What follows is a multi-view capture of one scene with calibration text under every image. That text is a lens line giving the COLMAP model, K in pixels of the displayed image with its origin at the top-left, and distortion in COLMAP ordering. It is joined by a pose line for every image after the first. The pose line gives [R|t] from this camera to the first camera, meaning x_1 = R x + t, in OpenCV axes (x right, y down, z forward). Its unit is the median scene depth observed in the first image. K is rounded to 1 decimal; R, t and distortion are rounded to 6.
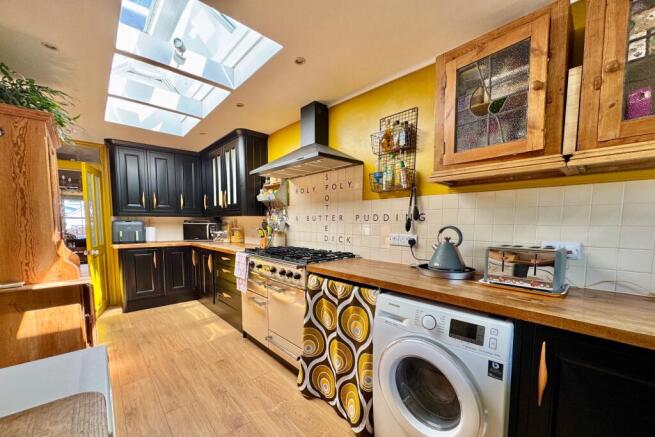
lens RADIAL K [[255.3, 0, 326.7], [0, 255.3, 242.1], [0, 0, 1]] dist [-0.000021, -0.000088]
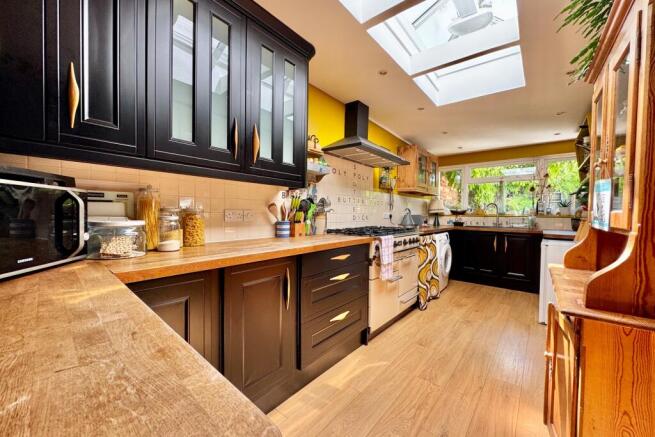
lens RADIAL K [[255.3, 0, 327.5], [0, 255.3, 217.1], [0, 0, 1]] dist [-0.000021, -0.000088]
pose [[-0.130161, -0.023788, 0.991207, -1.315402], [0.062567, 0.997523, 0.032156, -0.072586], [-0.989517, 0.066202, -0.128351, 1.444679]]
